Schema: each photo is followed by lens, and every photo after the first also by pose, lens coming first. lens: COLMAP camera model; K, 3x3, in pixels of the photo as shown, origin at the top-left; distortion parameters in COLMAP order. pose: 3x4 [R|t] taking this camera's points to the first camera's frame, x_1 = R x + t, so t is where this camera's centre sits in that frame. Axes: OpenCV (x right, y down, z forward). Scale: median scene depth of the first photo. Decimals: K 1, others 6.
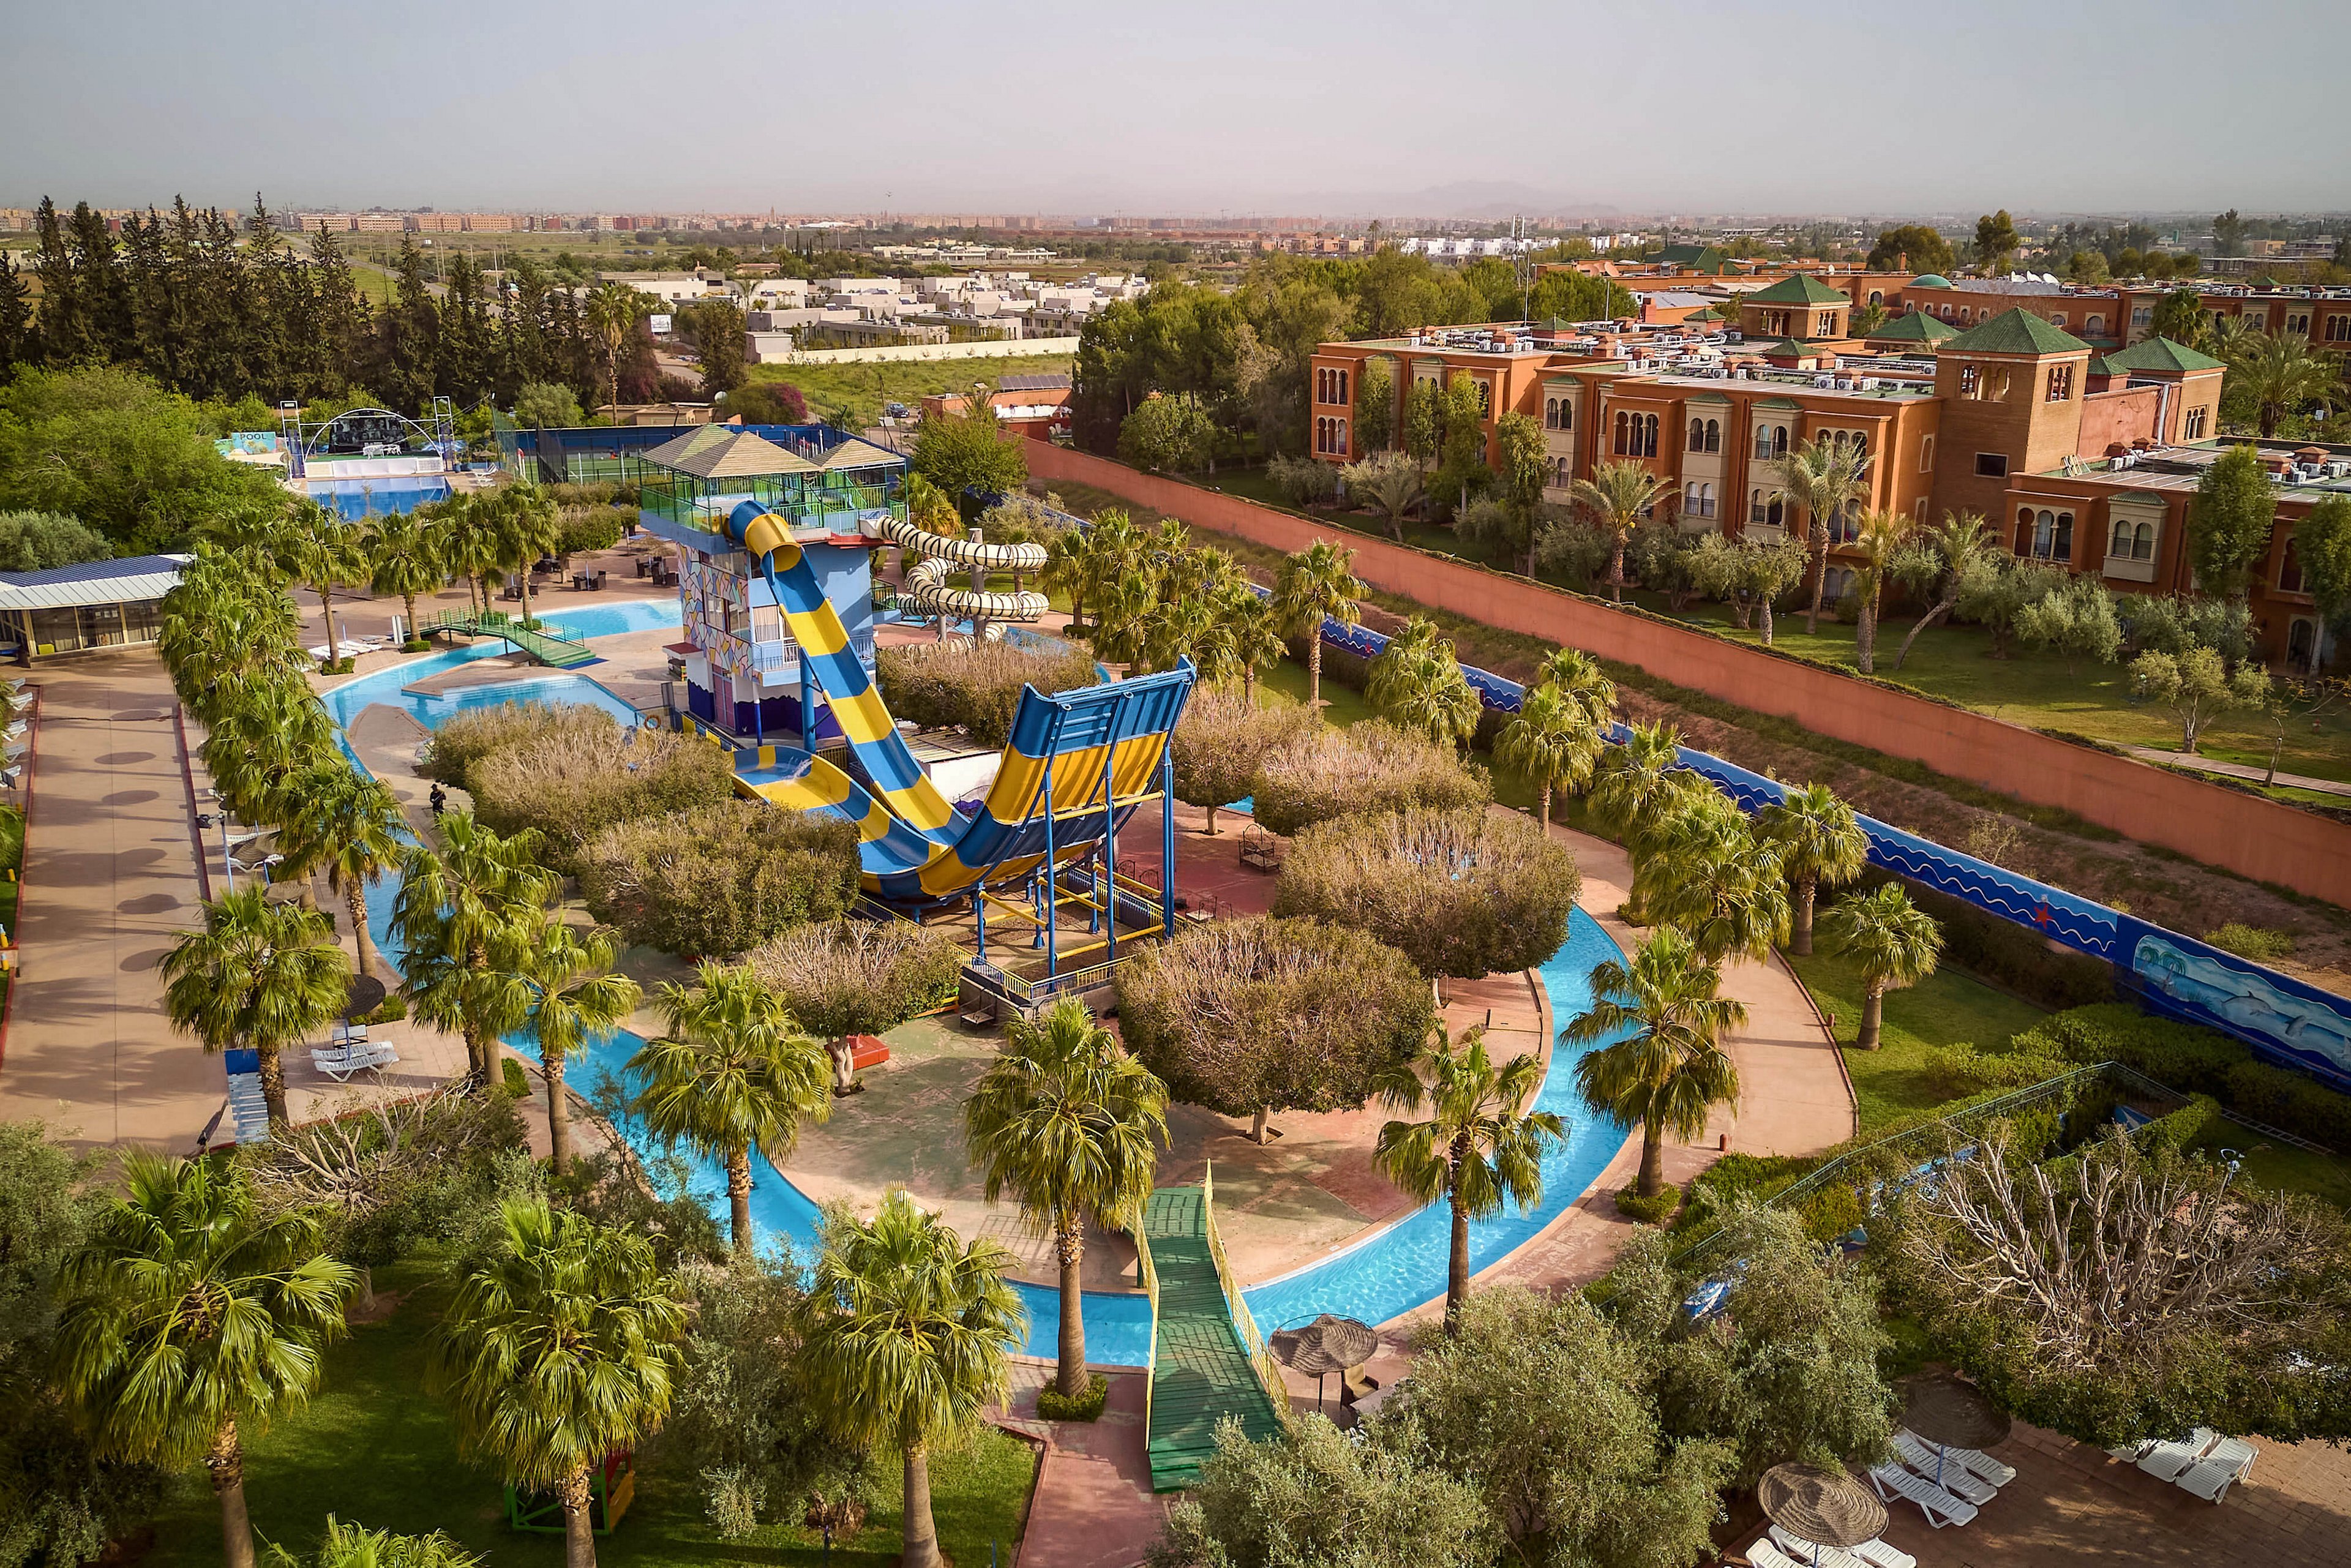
lens RADIAL K [[1823.7, 0, 1177.9], [0, 1823.7, 863.8], [0, 0, 1]] dist [0.042871, -0.012212]
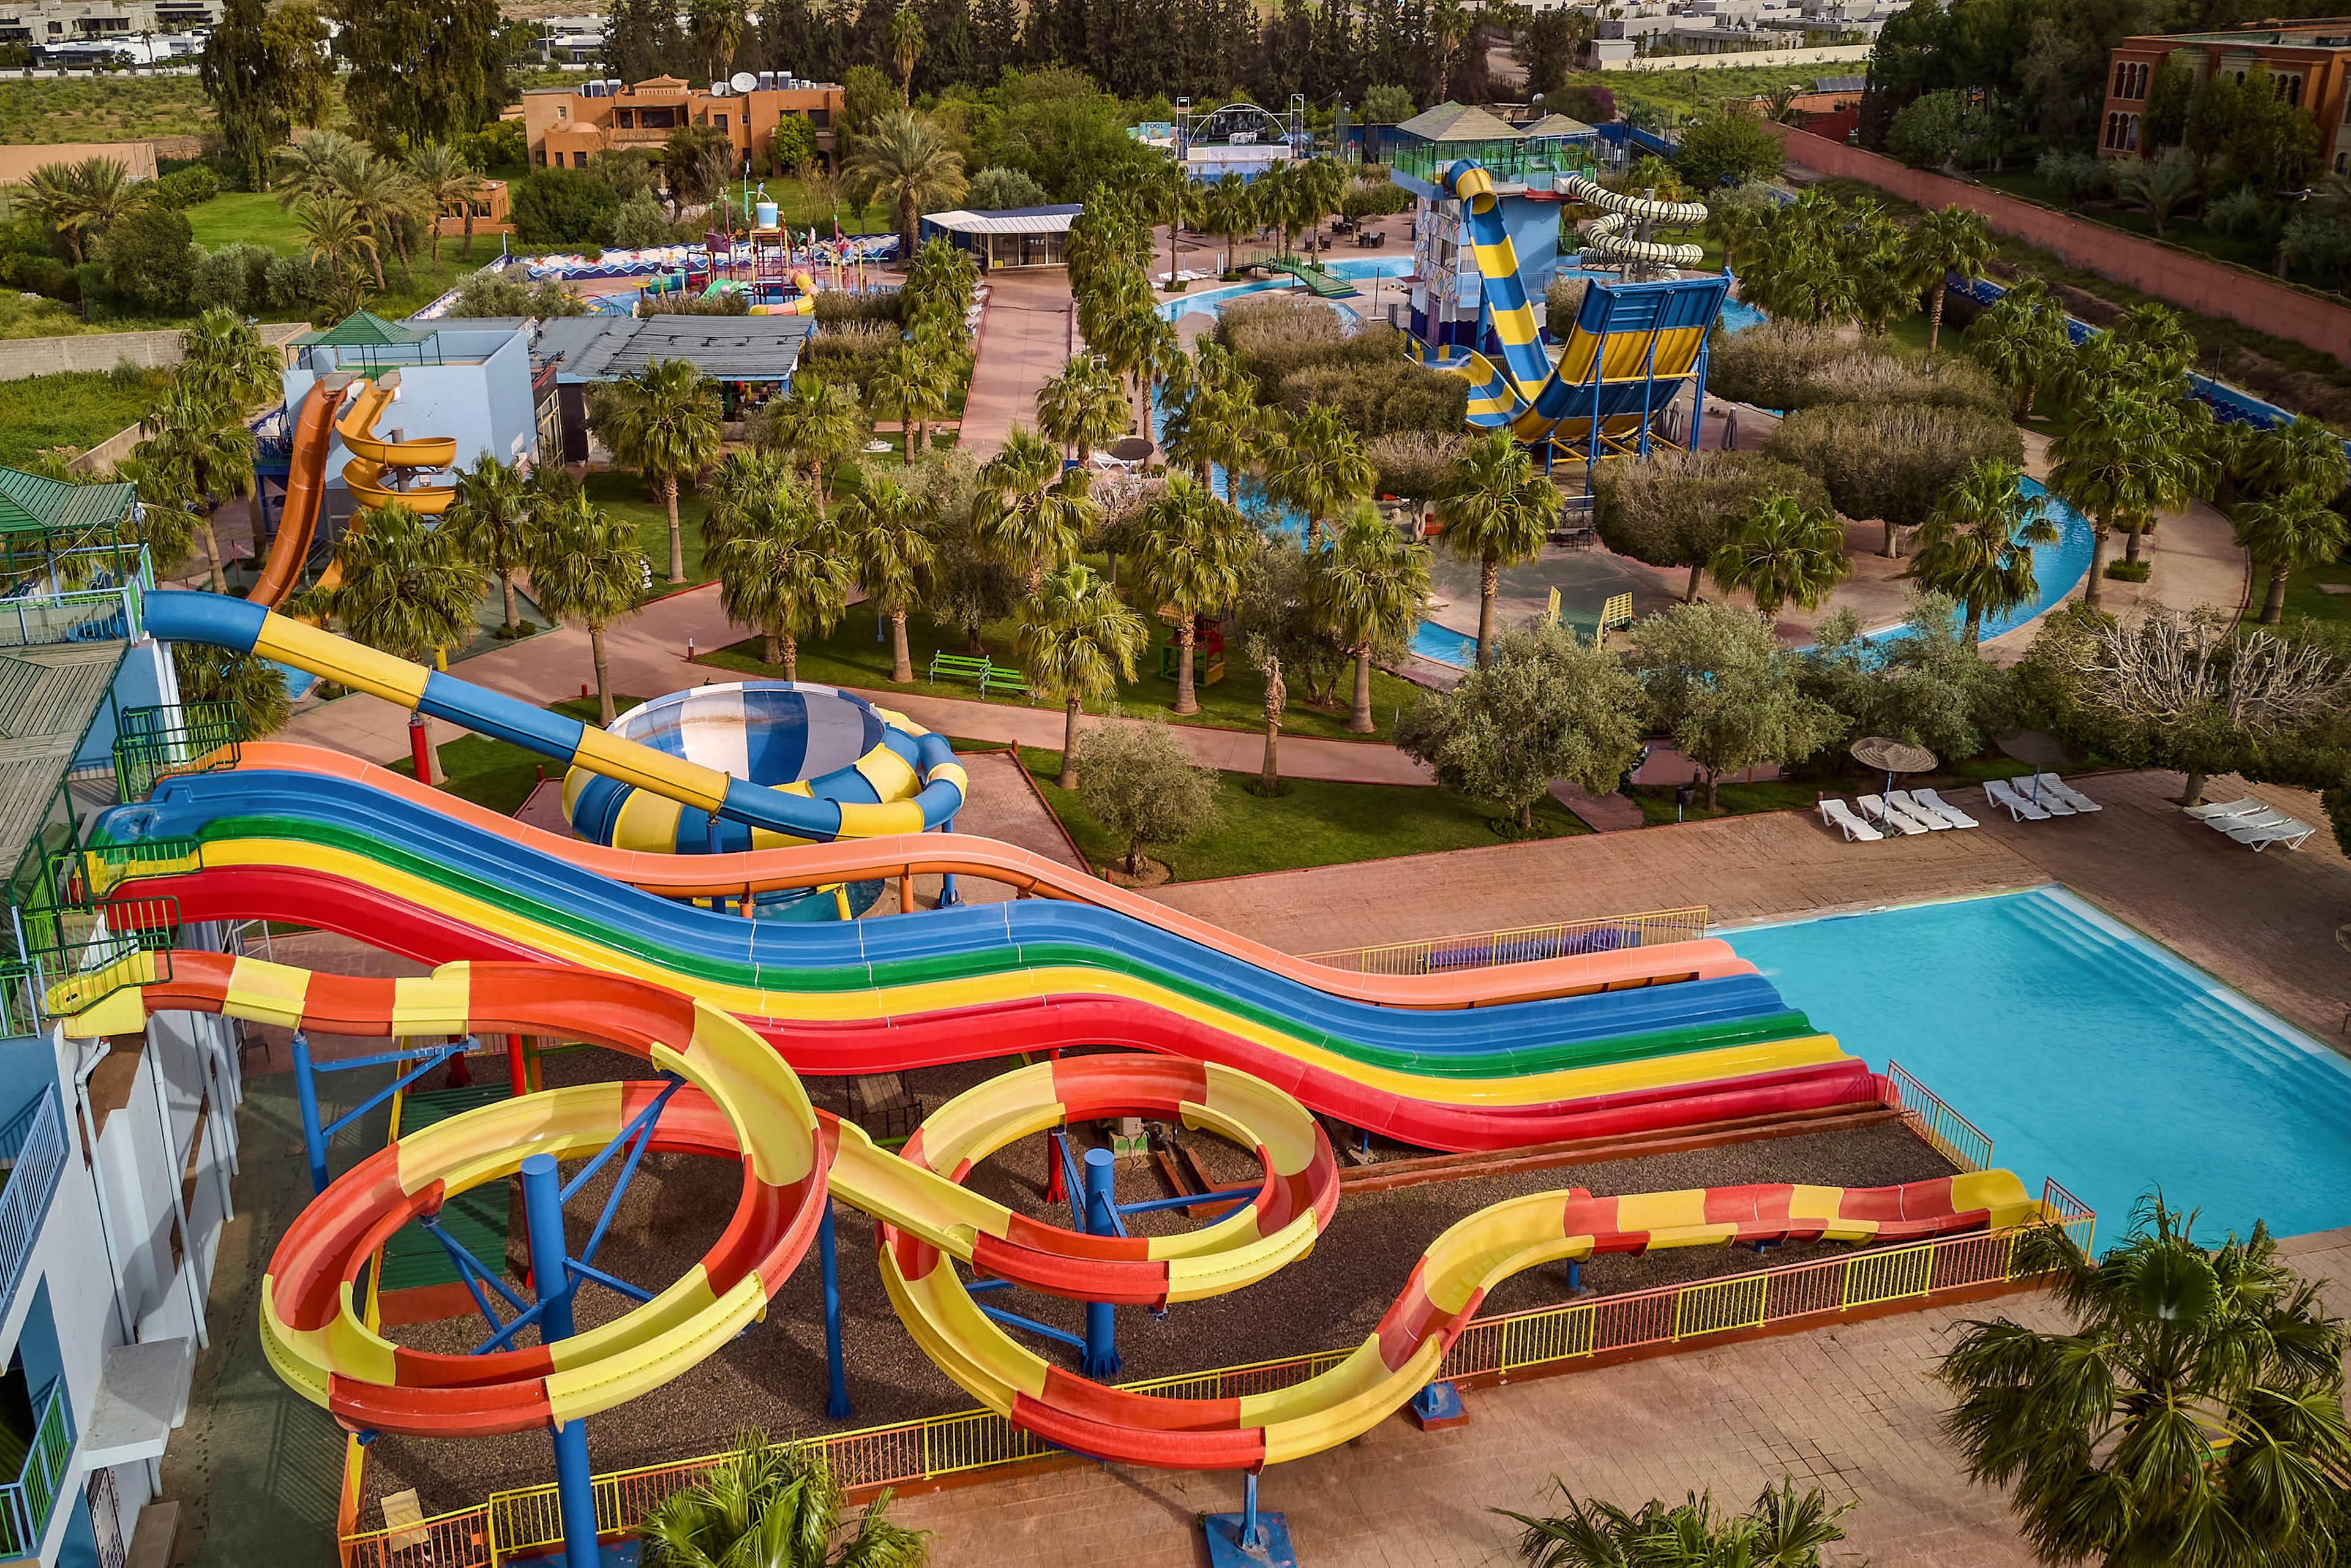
lens RADIAL K [[2087.9, 0, 1175.5], [0, 2087.9, 784.0], [0, 0, 1]] dist [0.131567, -0.139111]
pose [[0.893718, 0.146153, -0.424155, 0.229242], [-0.126014, 0.989165, 0.075323, 0.124357], [0.430568, -0.013868, 0.902452, -0.366674]]
